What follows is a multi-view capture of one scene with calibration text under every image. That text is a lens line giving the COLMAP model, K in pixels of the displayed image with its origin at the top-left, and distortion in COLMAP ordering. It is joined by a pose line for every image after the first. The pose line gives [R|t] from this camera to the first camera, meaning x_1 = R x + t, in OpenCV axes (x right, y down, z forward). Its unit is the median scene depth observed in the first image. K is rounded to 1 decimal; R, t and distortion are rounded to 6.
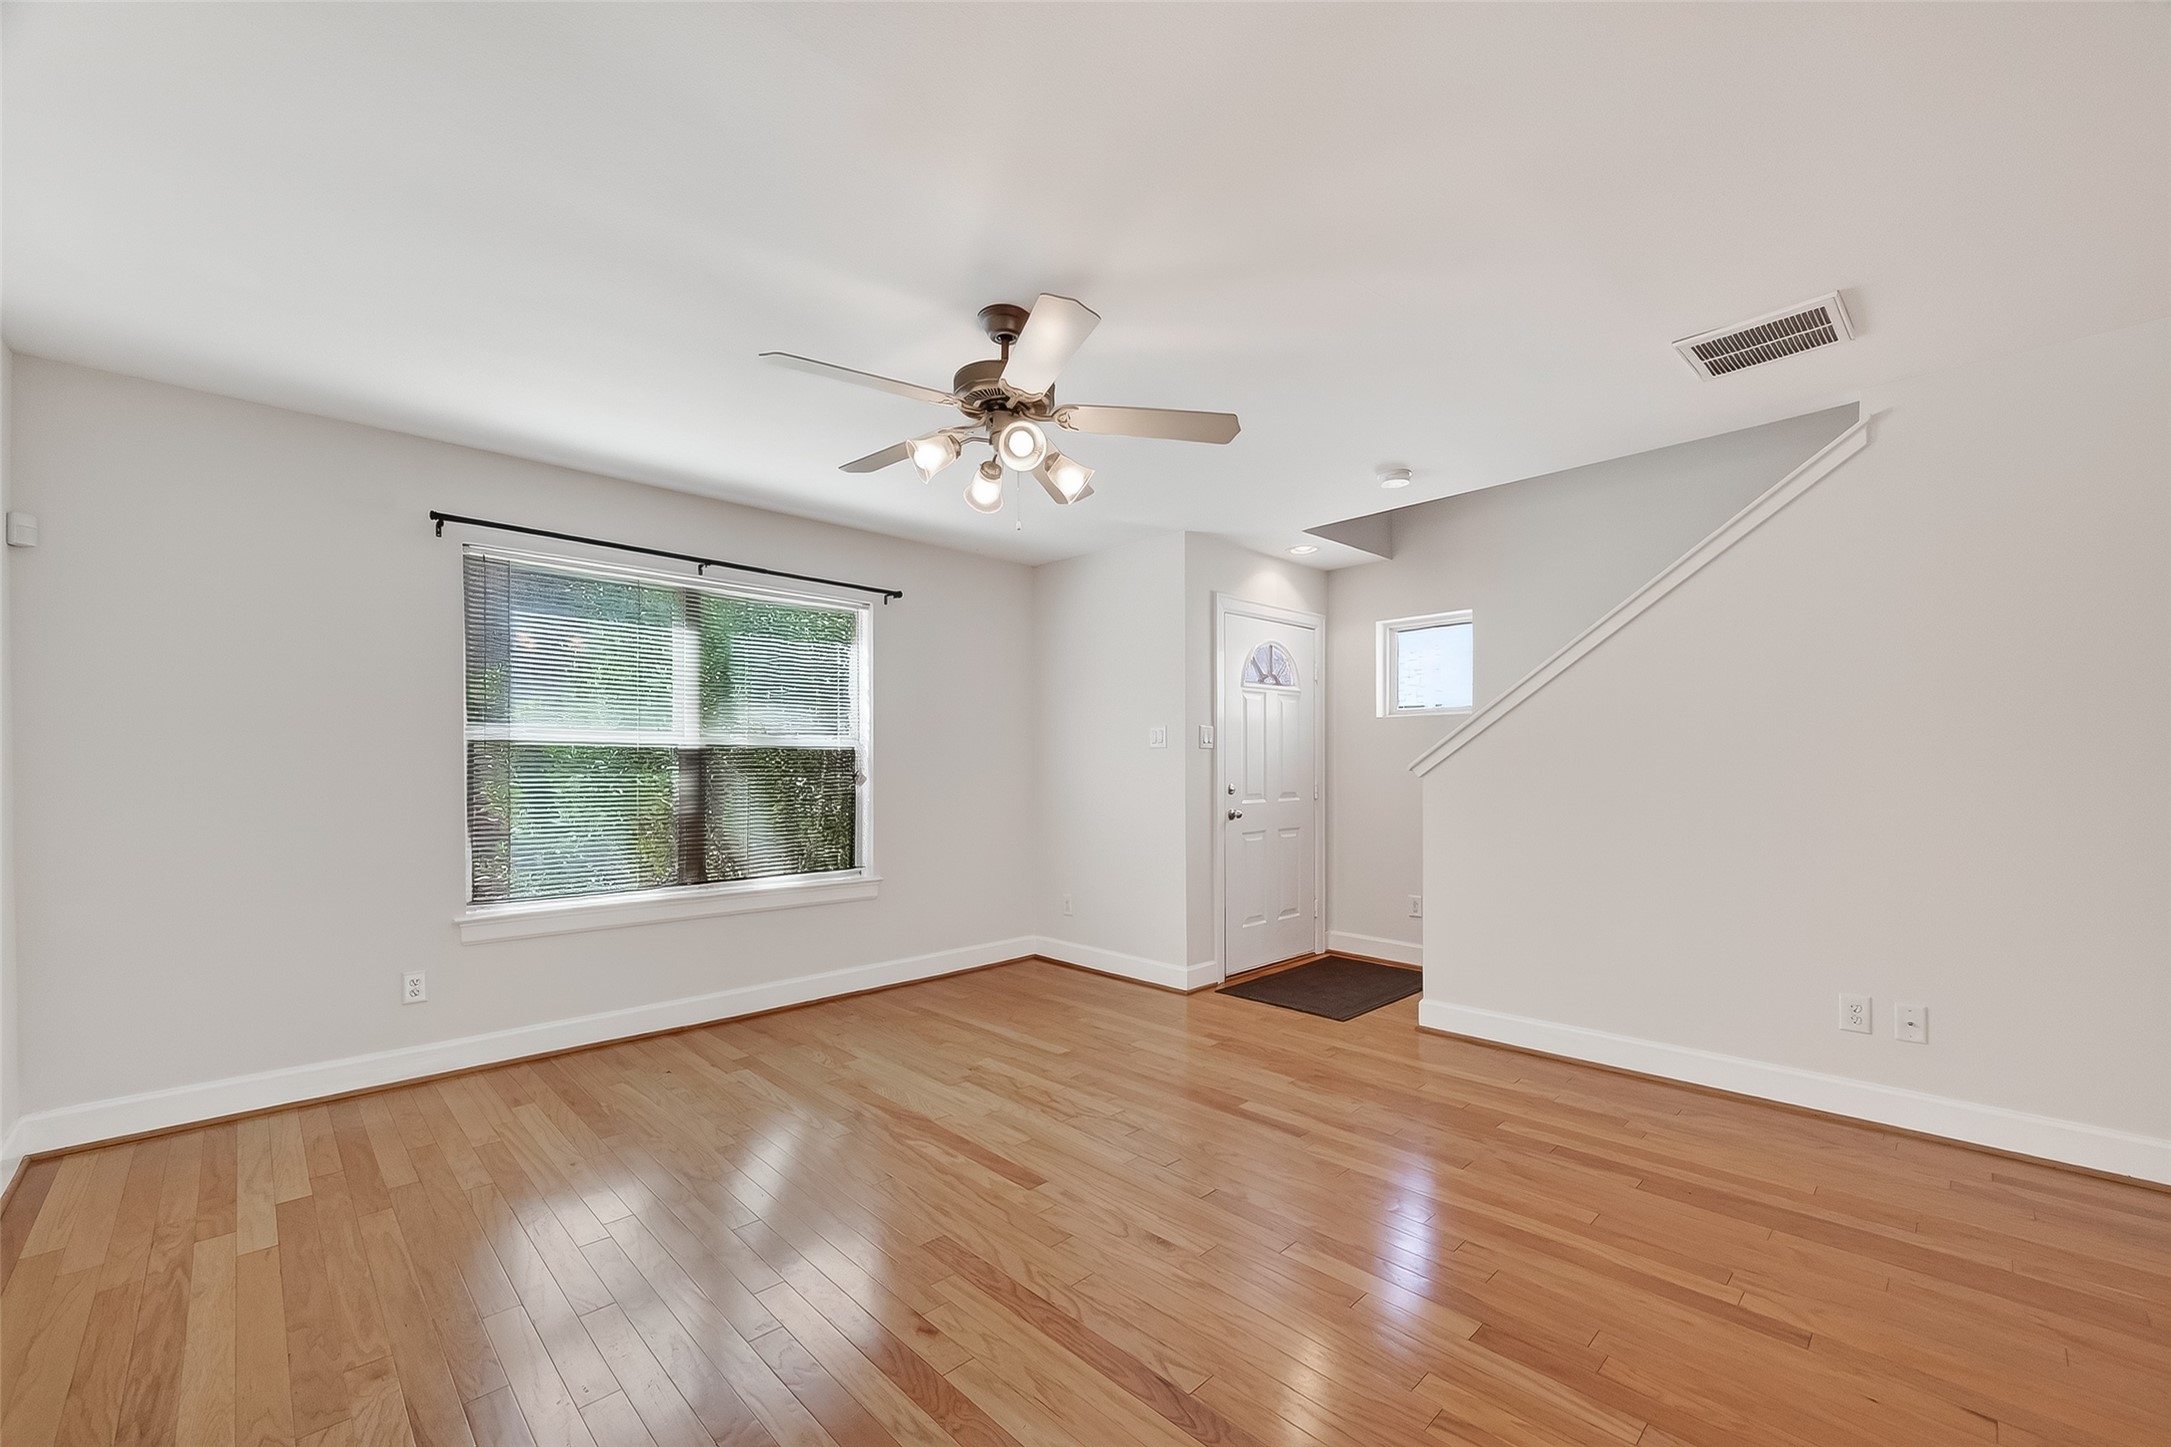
lens RADIAL K [[874.9, 0, 1091.4], [0, 874.9, 769.4], [0, 0, 1]] dist [0.001983, -0.000008]
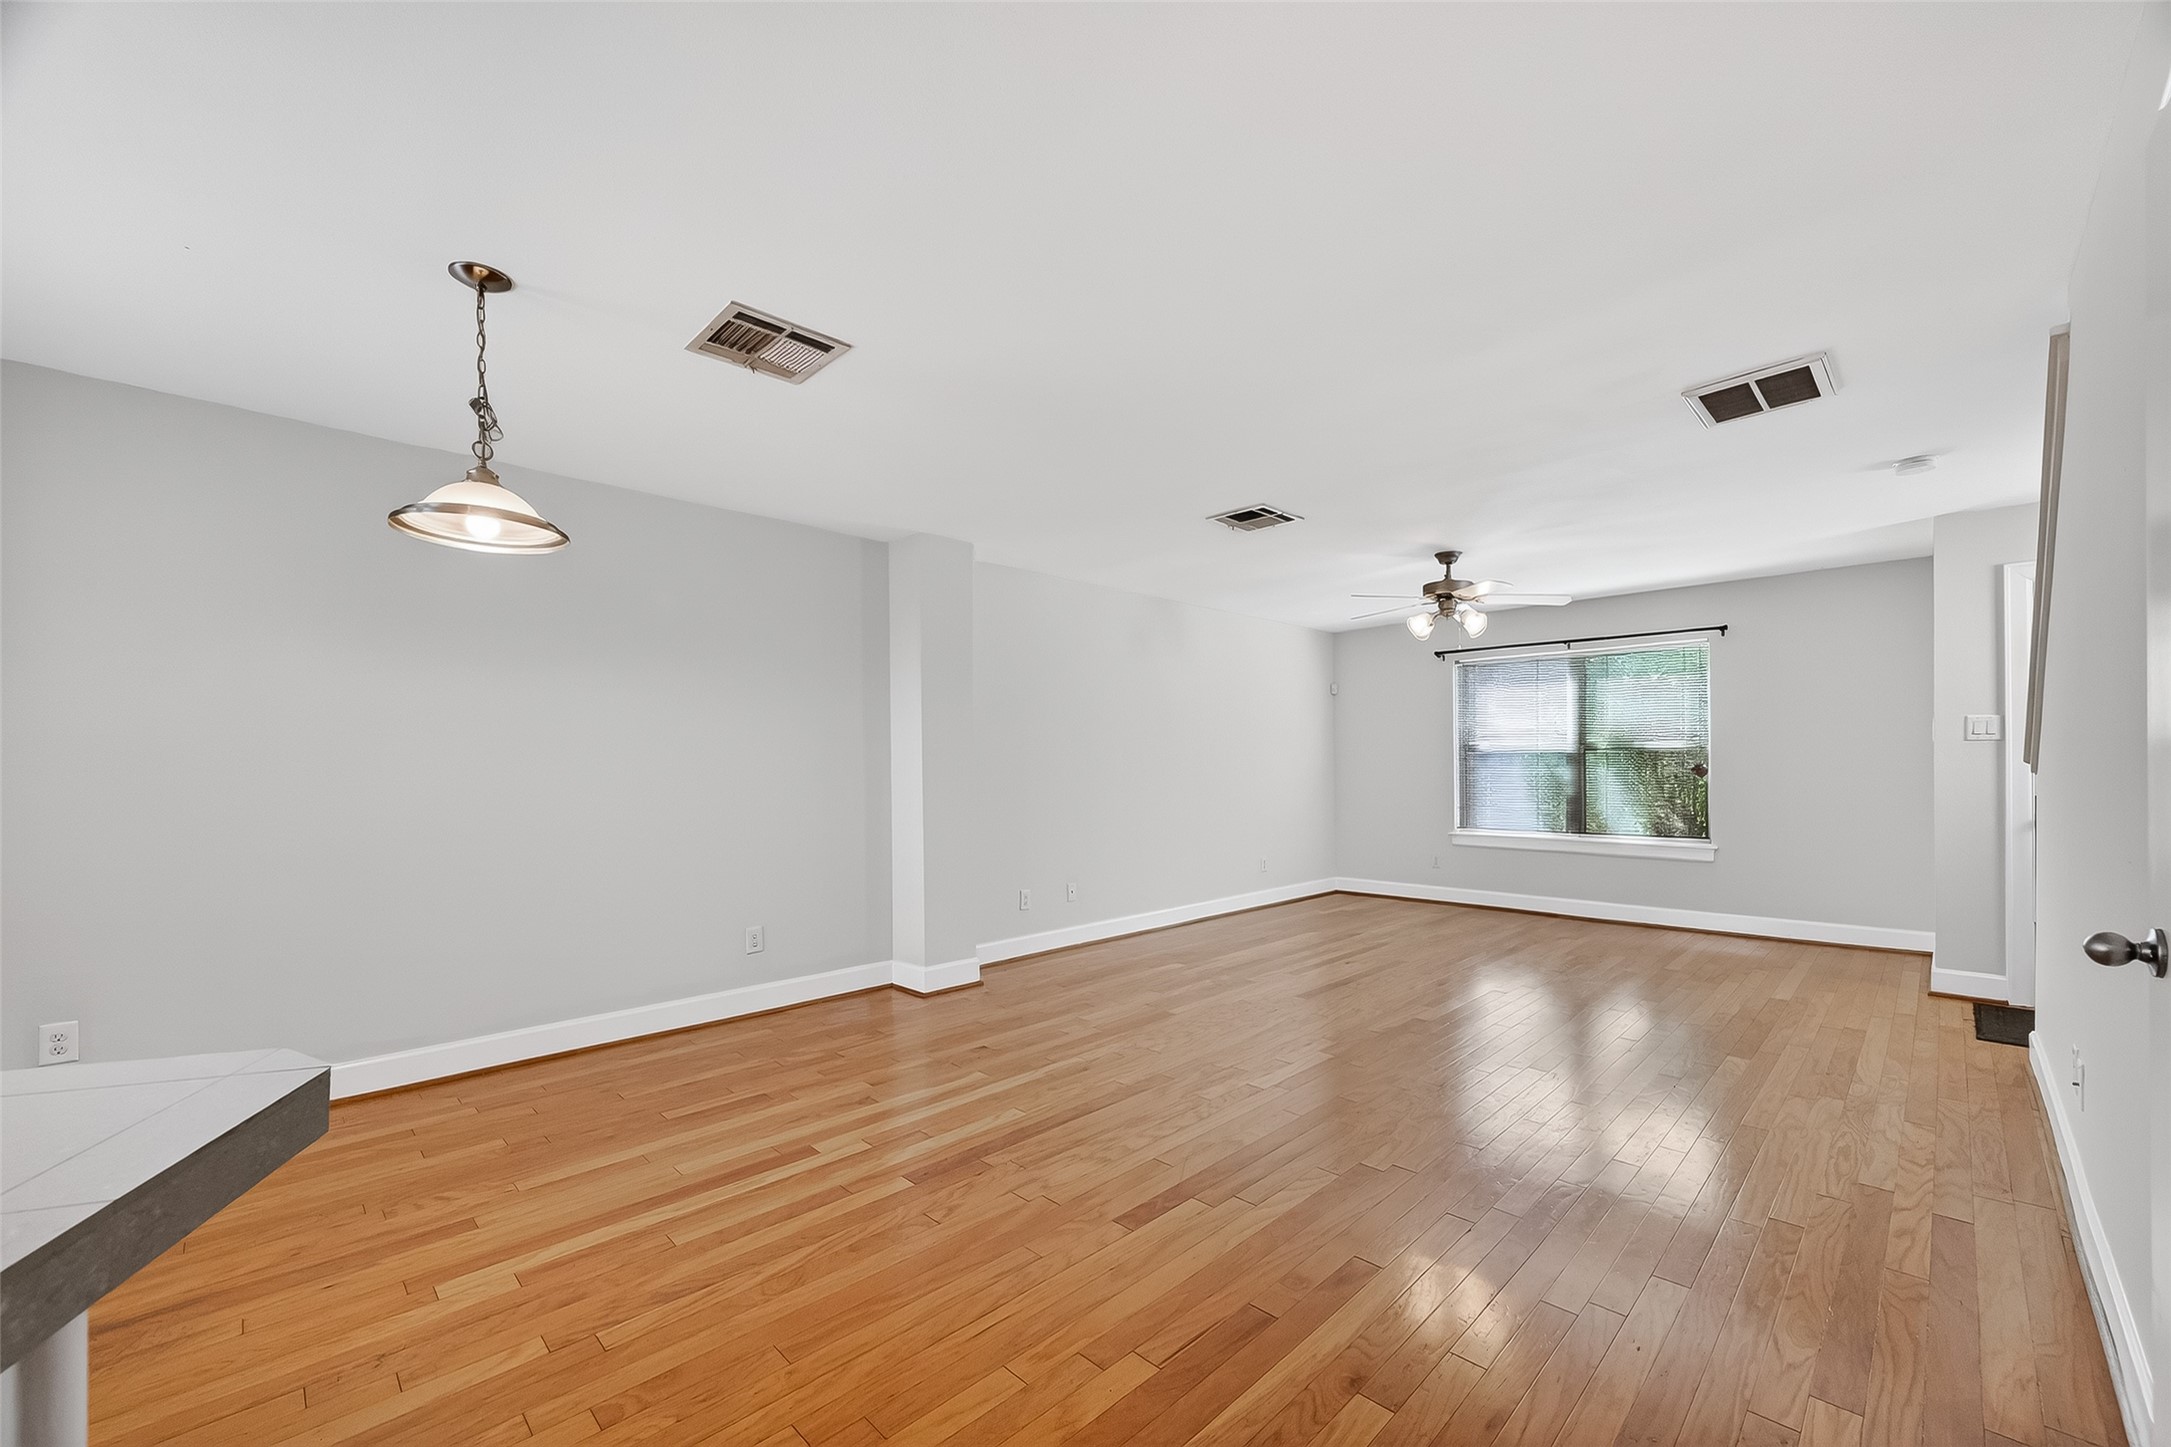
lens RADIAL K [[847.6, 0, 1082.8], [0, 847.6, 776.1], [0, 0, 1]] dist [-0.013565, -0.000012]
pose [[-0.004611, 0.012641, -0.999909, 1.213355], [0.003484, 0.999914, 0.012625, -0.001893], [0.999983, -0.003425, -0.004654, 0.073911]]
